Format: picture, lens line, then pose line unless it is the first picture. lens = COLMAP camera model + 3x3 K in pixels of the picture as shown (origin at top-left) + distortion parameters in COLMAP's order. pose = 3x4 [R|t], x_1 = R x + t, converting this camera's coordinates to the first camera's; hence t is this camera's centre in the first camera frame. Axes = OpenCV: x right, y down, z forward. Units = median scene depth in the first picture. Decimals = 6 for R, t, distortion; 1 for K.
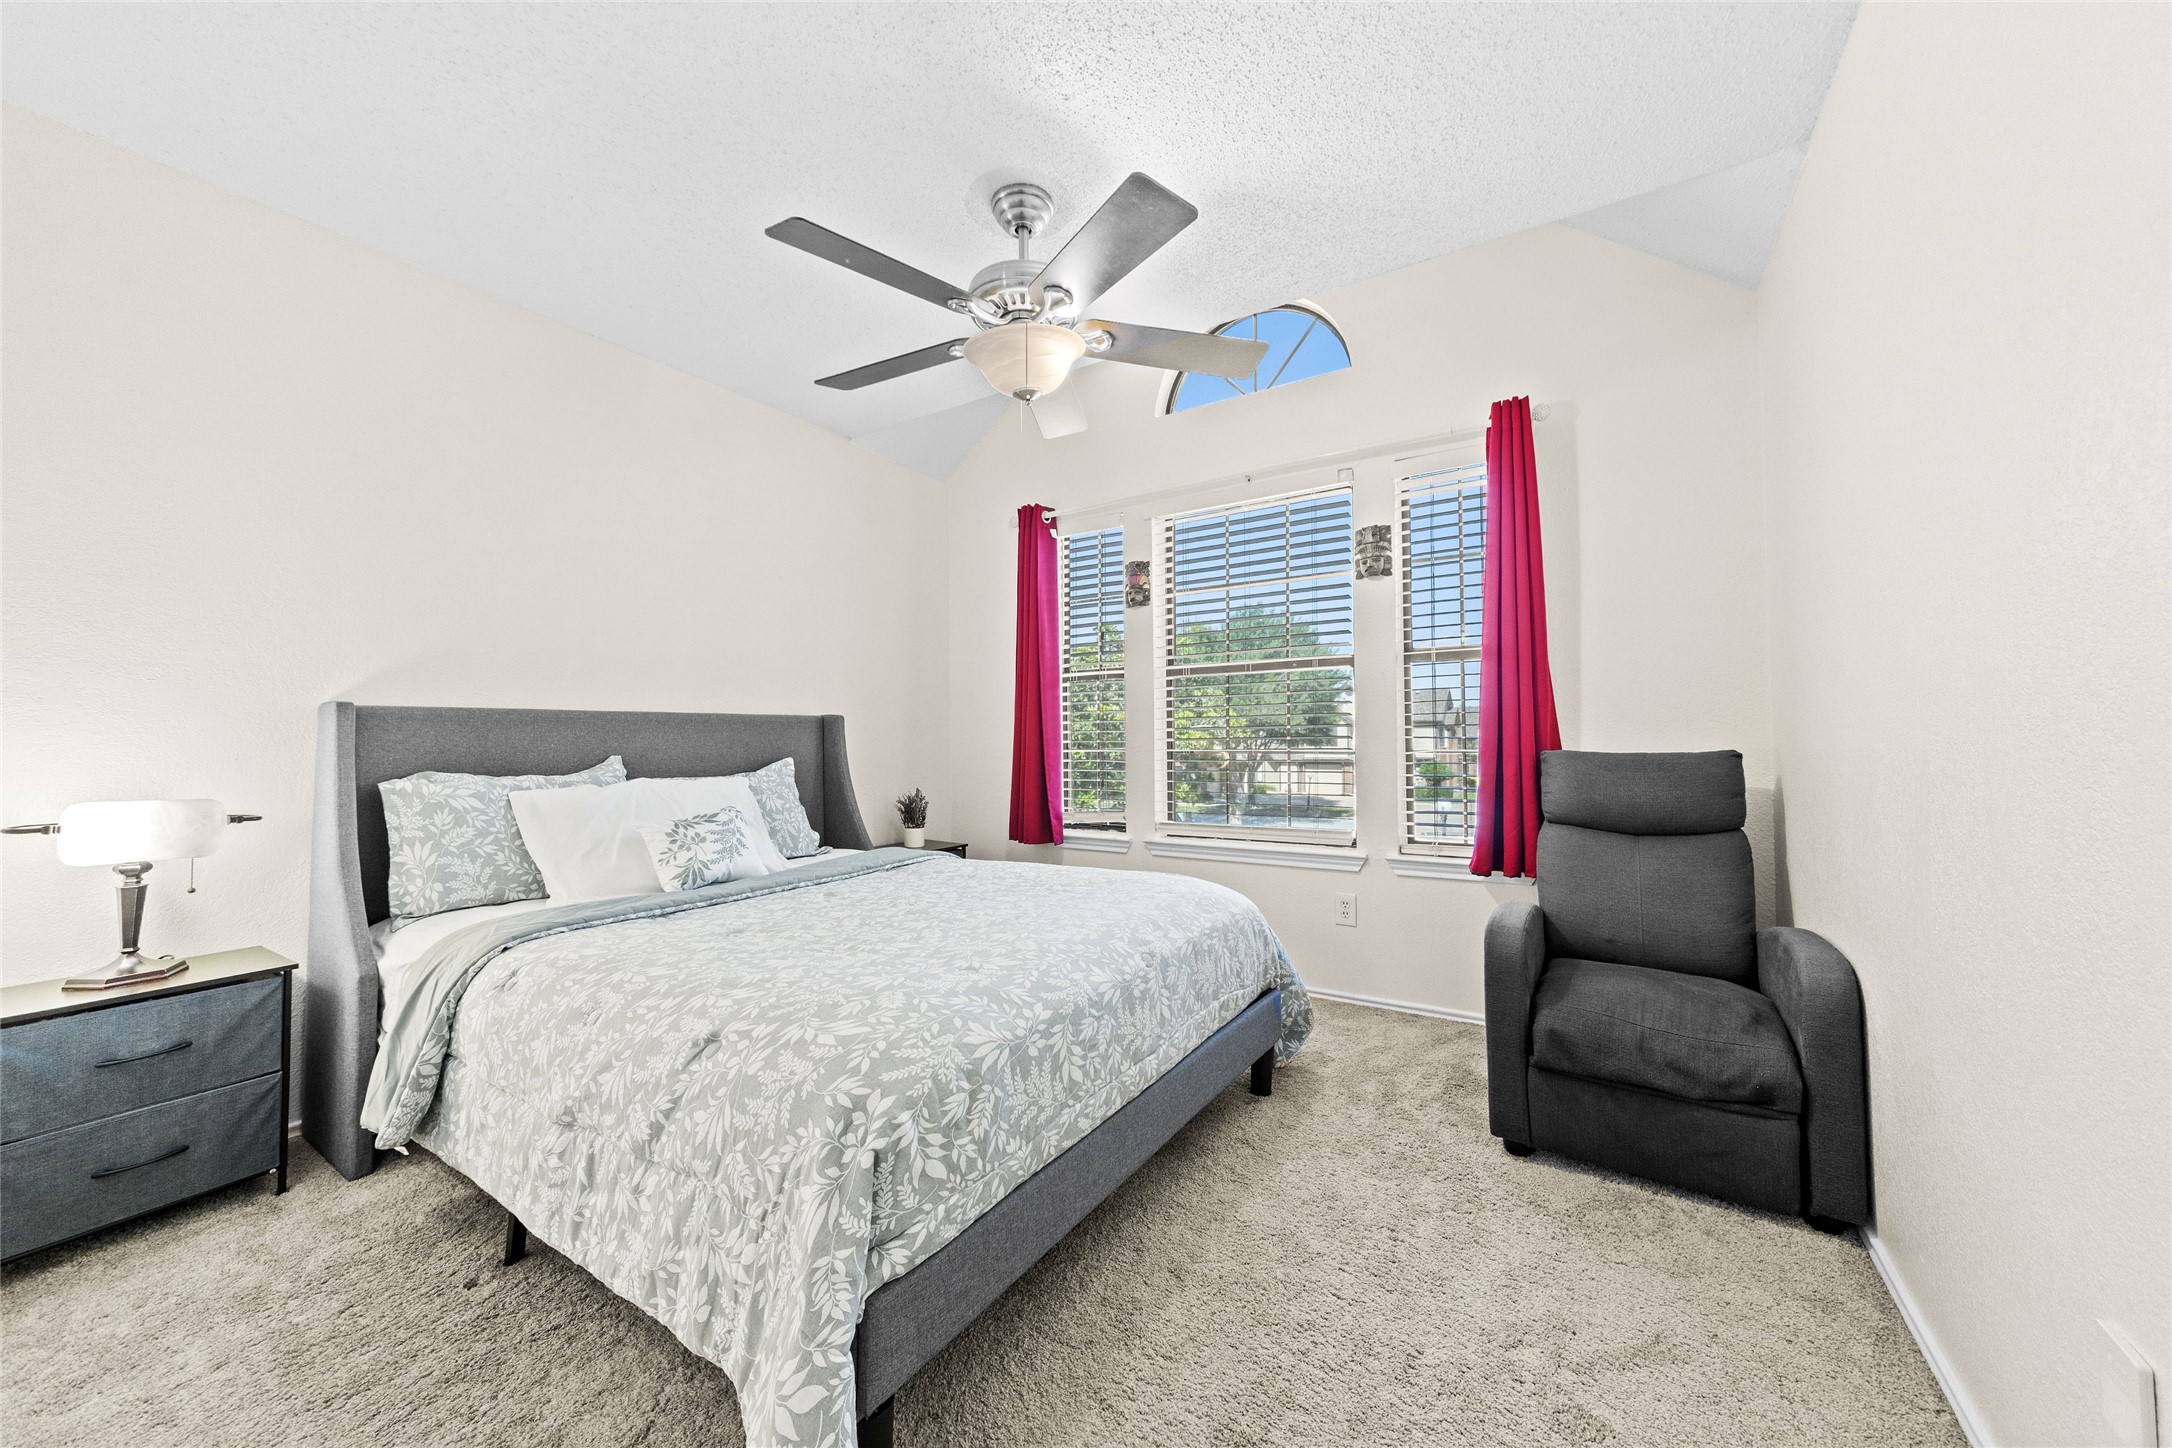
lens RADIAL K [[787.4, 0, 1090.5], [0, 787.4, 755.2], [0, 0, 1]] dist [0.001422, 0.000350]
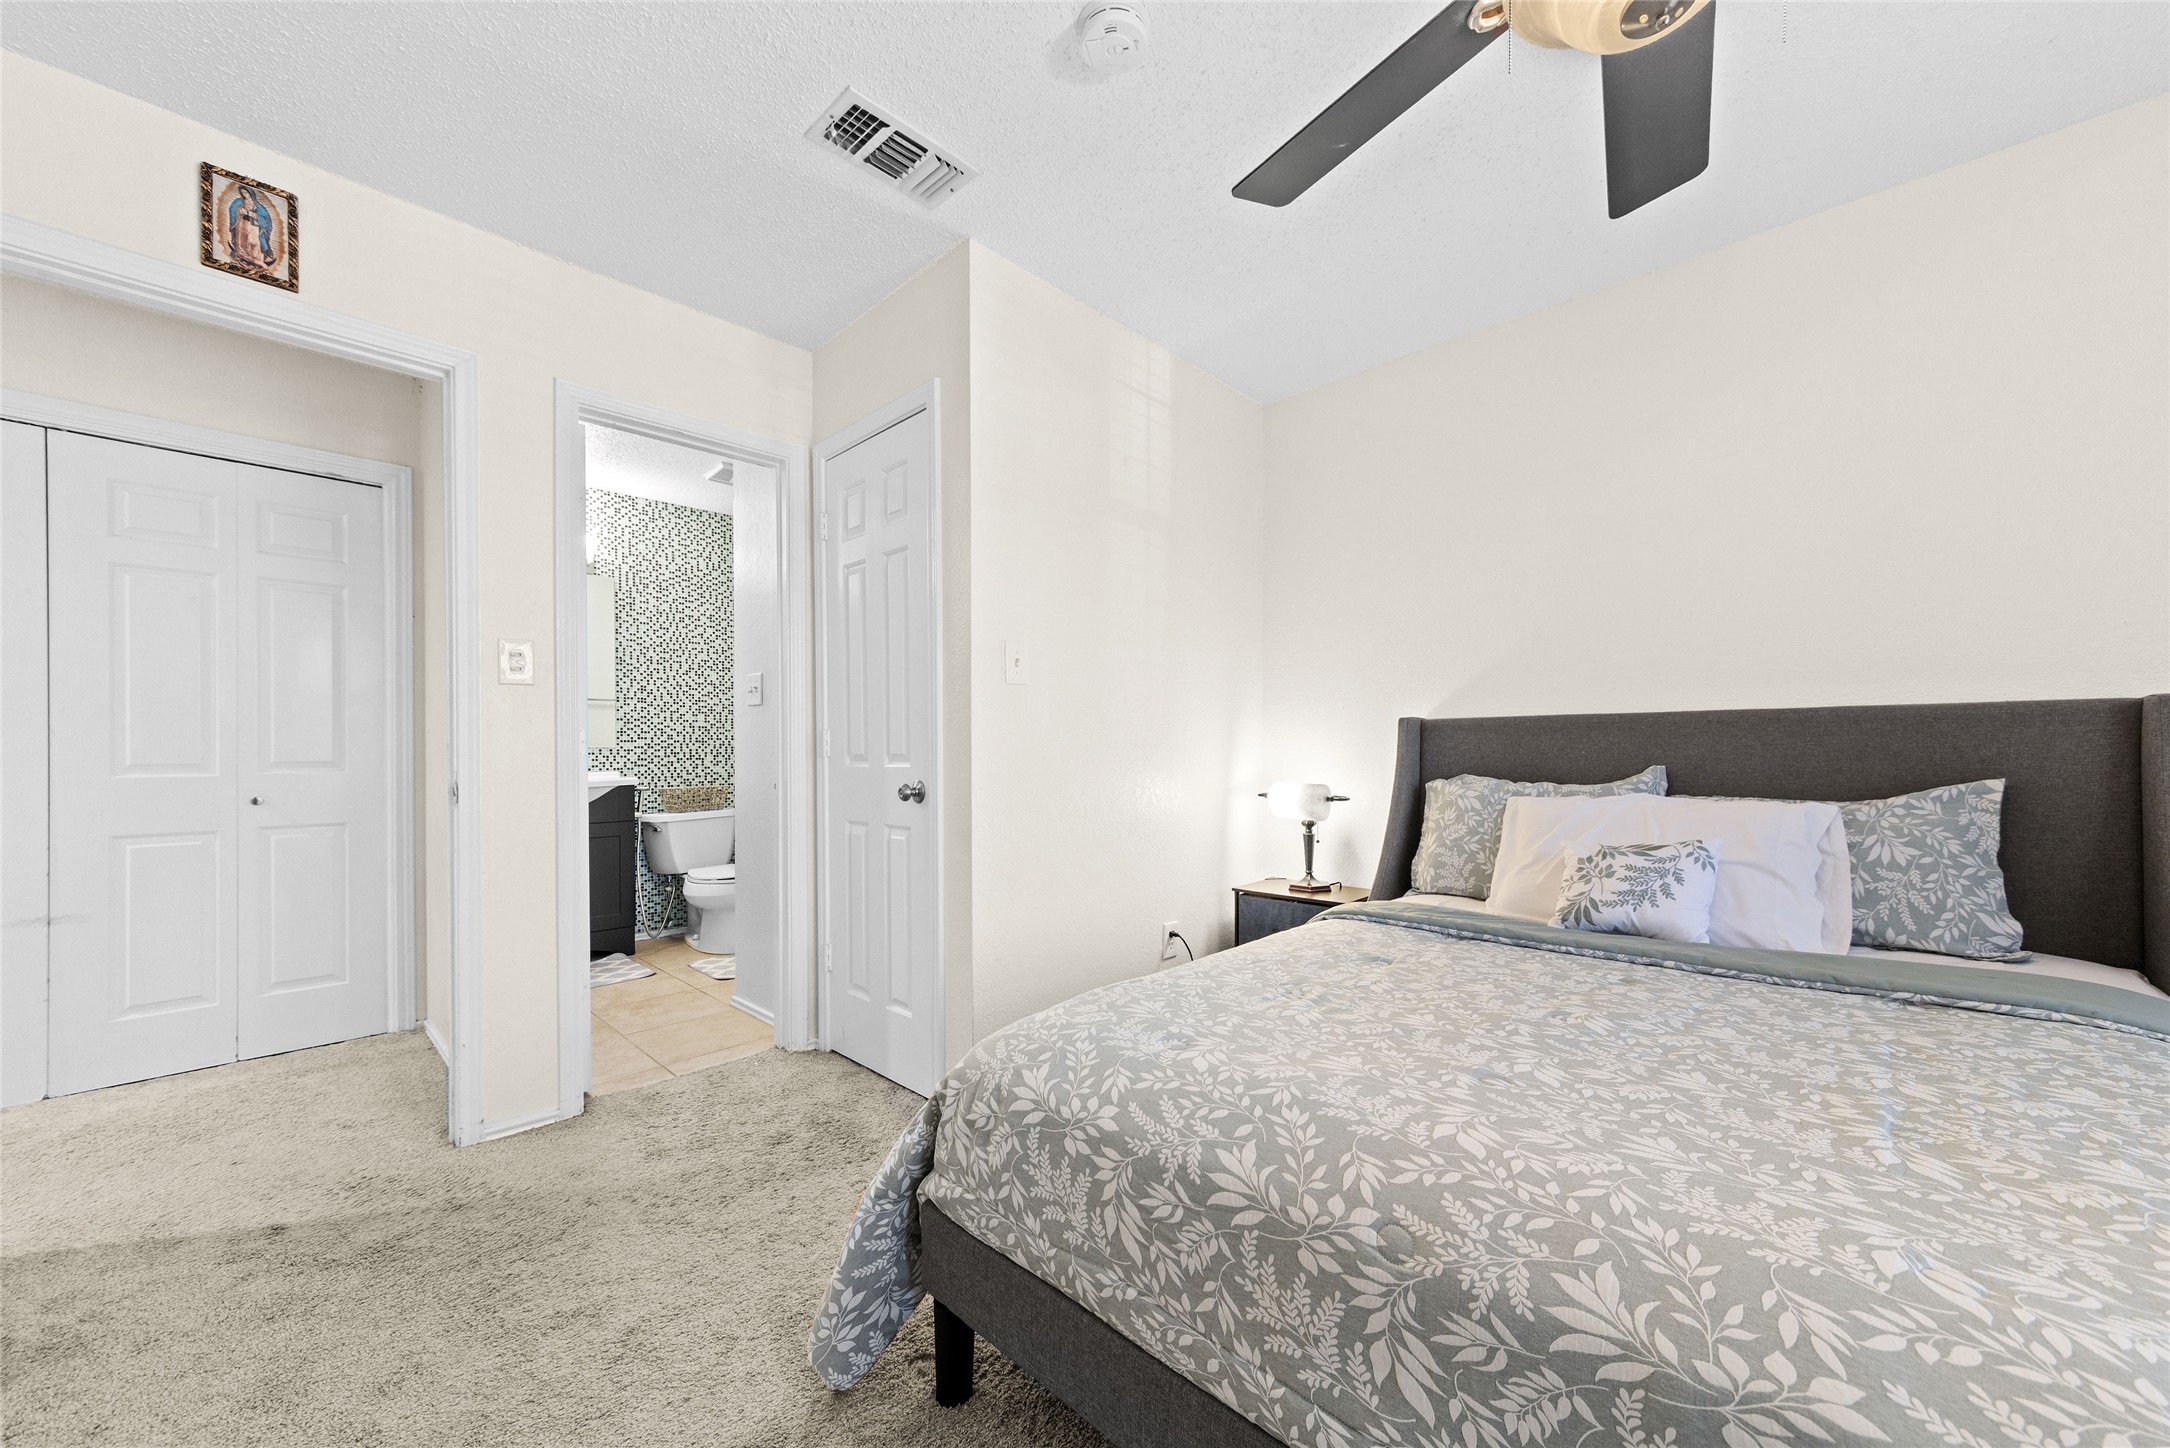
lens RADIAL K [[791.7, 0, 1094.5], [0, 791.7, 733.1], [0, 0, 1]] dist [-0.000857, -0.000047]
pose [[-0.172954, -0.007985, -0.984898, 0.442598], [-0.013522, 0.999892, -0.005732, -0.027996], [0.984837, 0.012327, -0.173043, 0.702598]]
